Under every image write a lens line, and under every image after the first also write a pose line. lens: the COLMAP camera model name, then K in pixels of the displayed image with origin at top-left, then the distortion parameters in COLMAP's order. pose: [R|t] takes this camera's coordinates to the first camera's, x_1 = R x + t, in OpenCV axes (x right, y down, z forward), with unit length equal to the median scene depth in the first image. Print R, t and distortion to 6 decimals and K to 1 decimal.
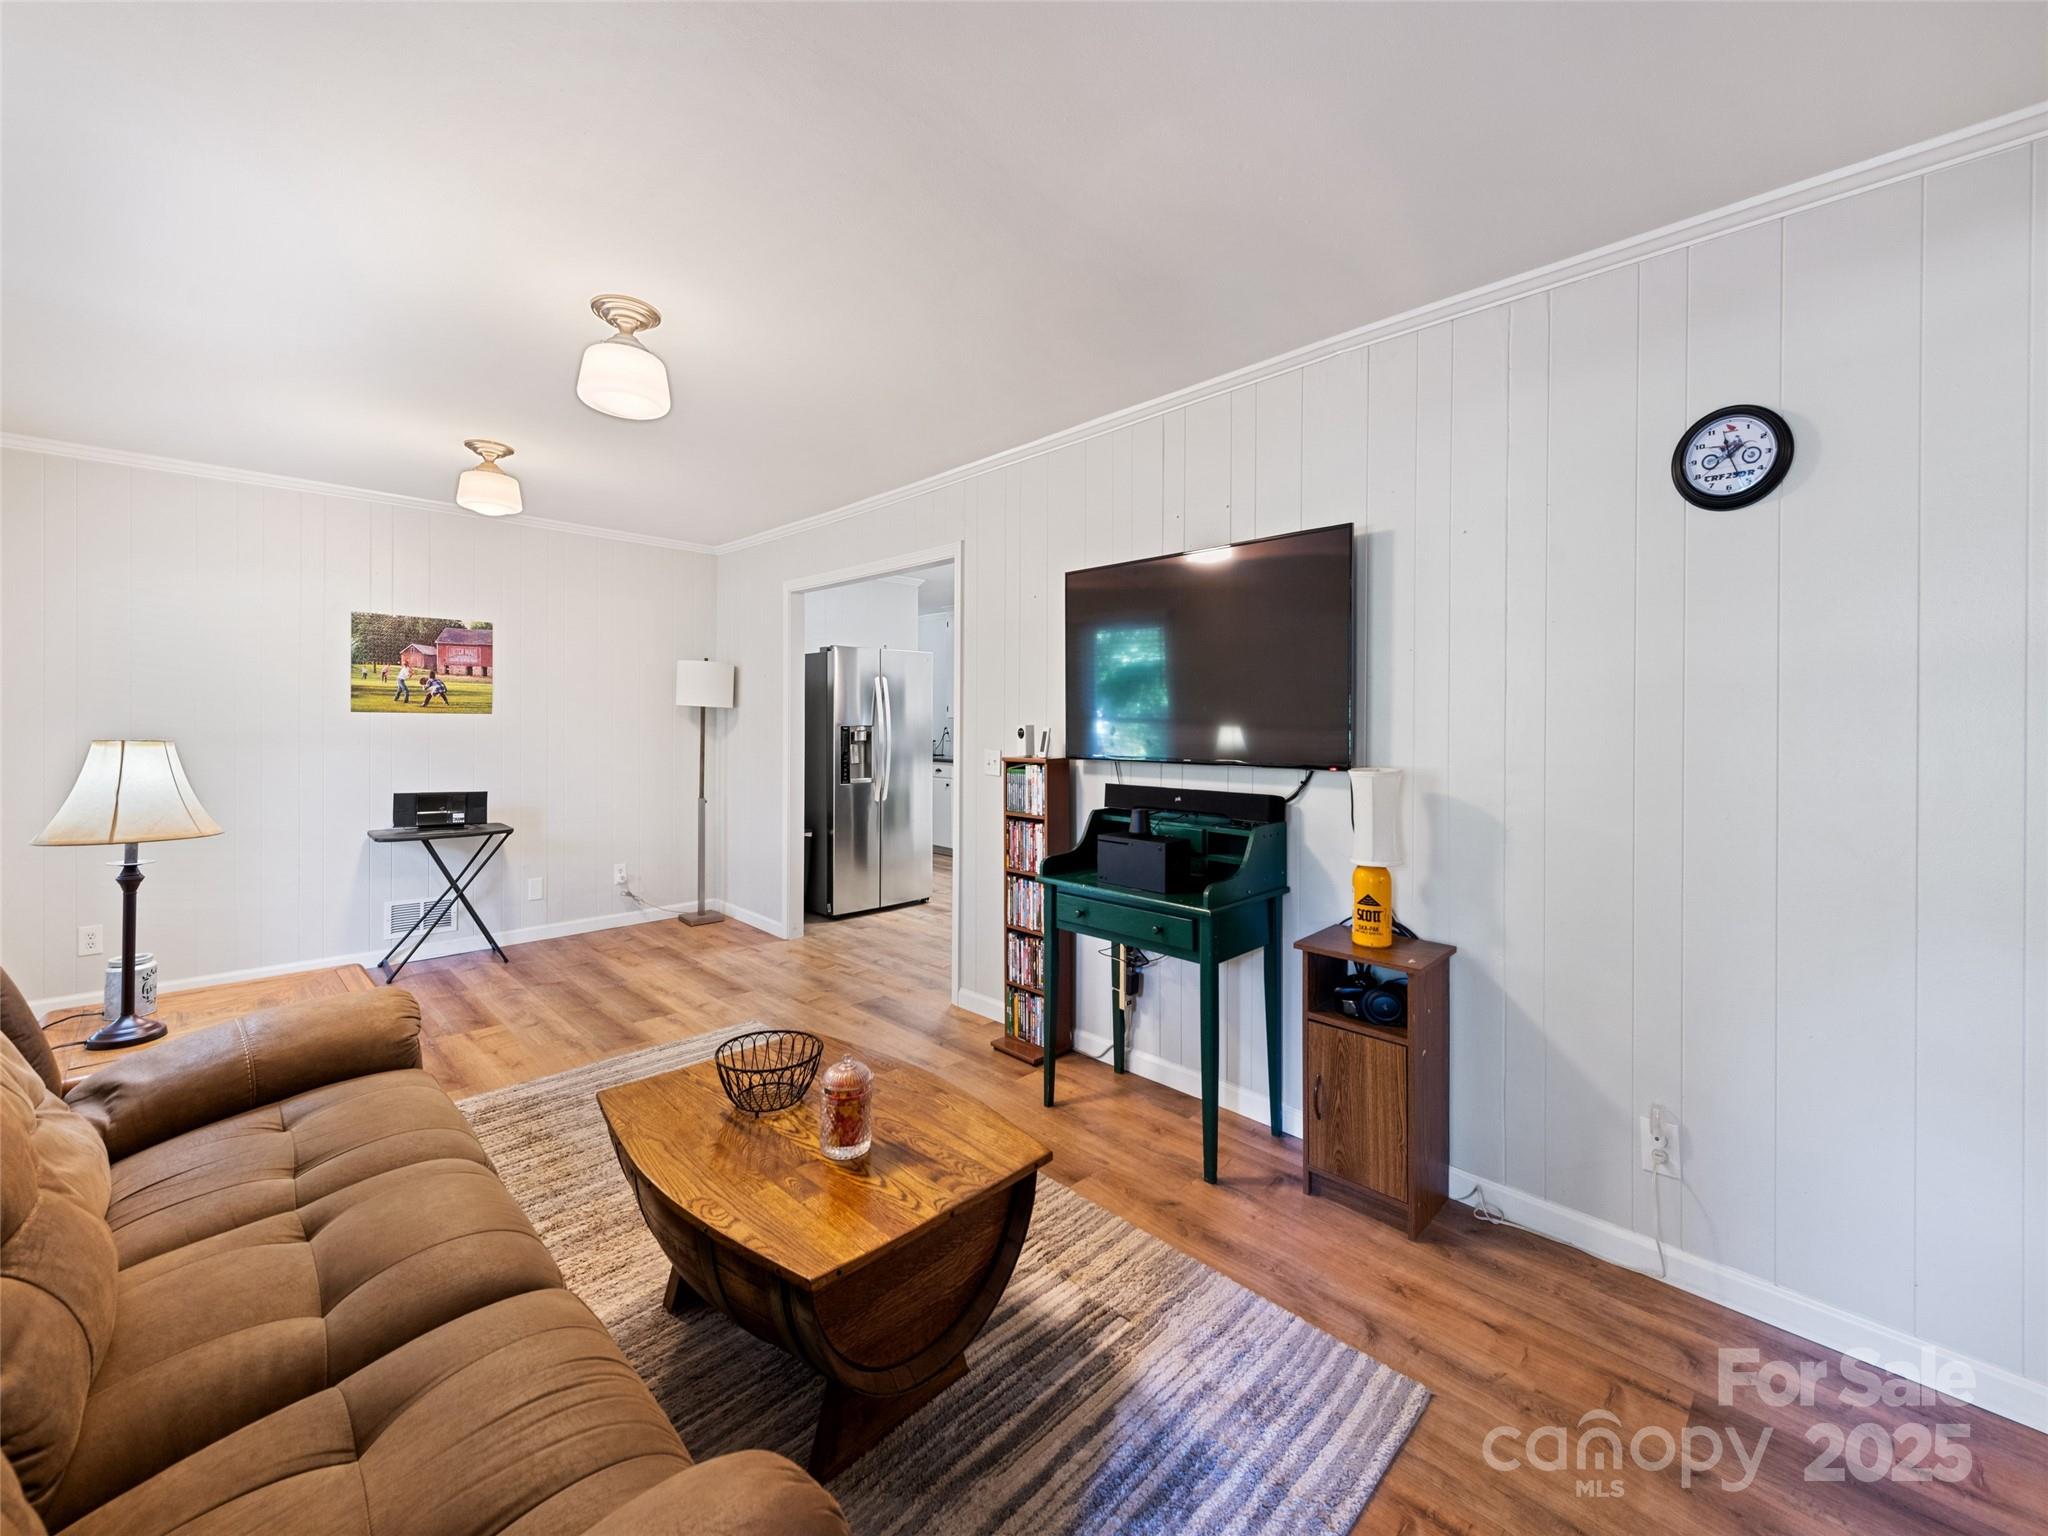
lens RADIAL K [[819.9, 0, 1028.1], [0, 819.9, 716.2], [0, 0, 1]] dist [0.002080, -0.000116]
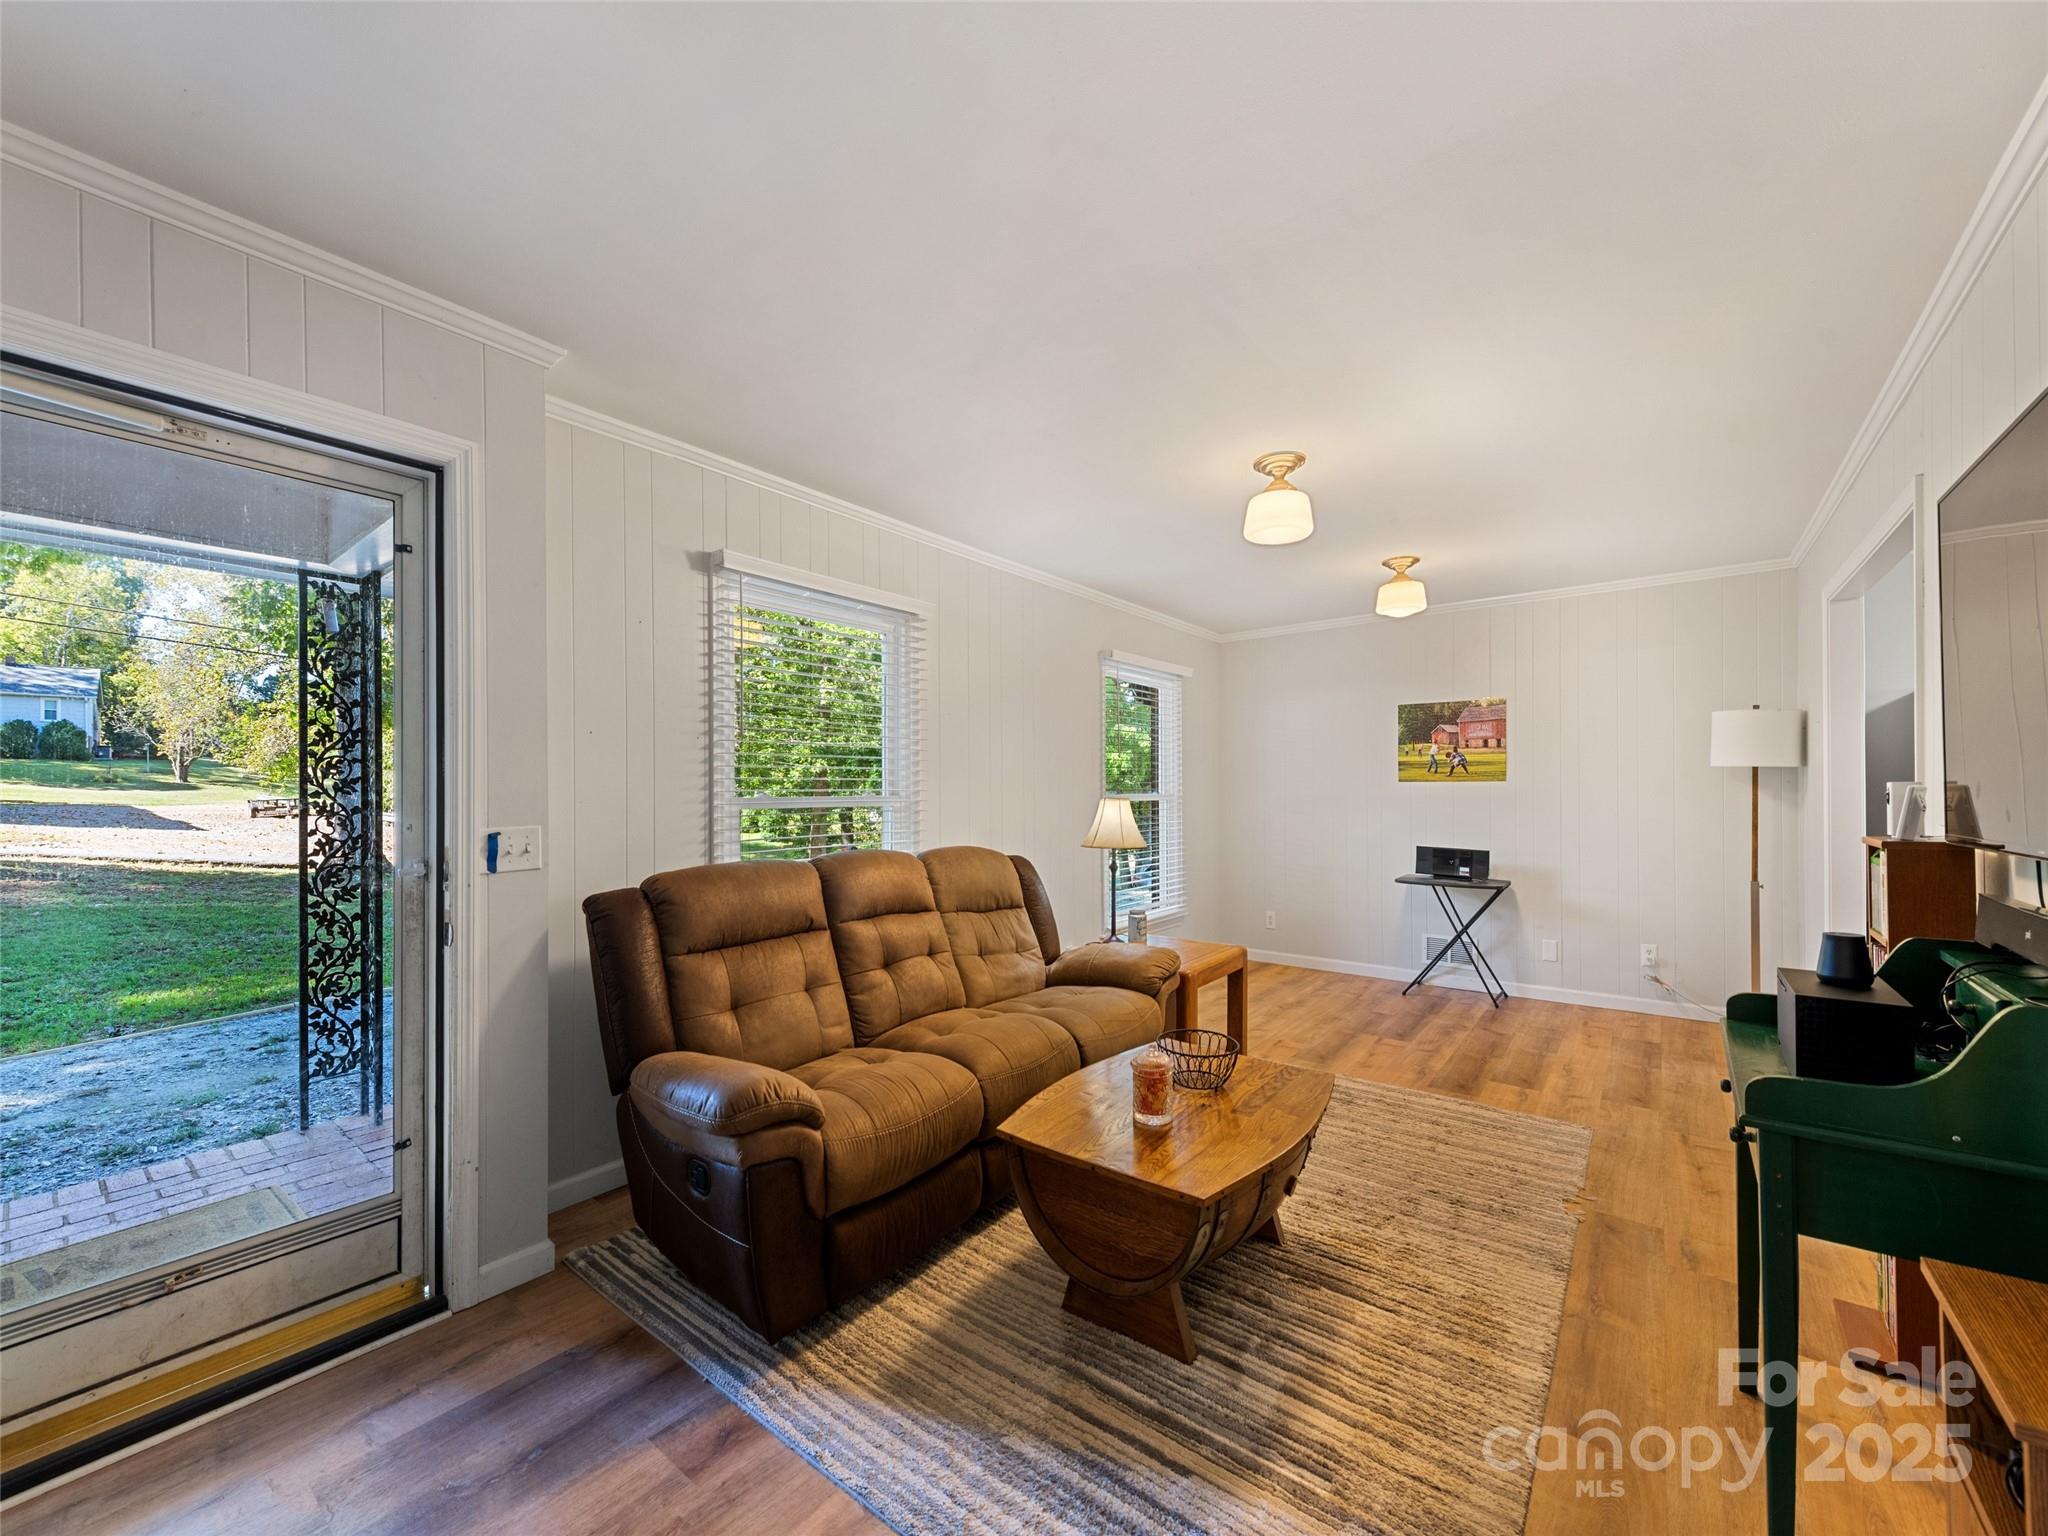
lens RADIAL K [[821.9, 0, 1024.0], [0, 821.9, 768.0], [0, 0, 1]] dist [0.007661, -0.000506]
pose [[0.115286, -0.034668, -0.992727, 0.409532], [0.013988, 0.999348, -0.033275, 0.008308], [0.993234, -0.010050, 0.115695, 0.257729]]
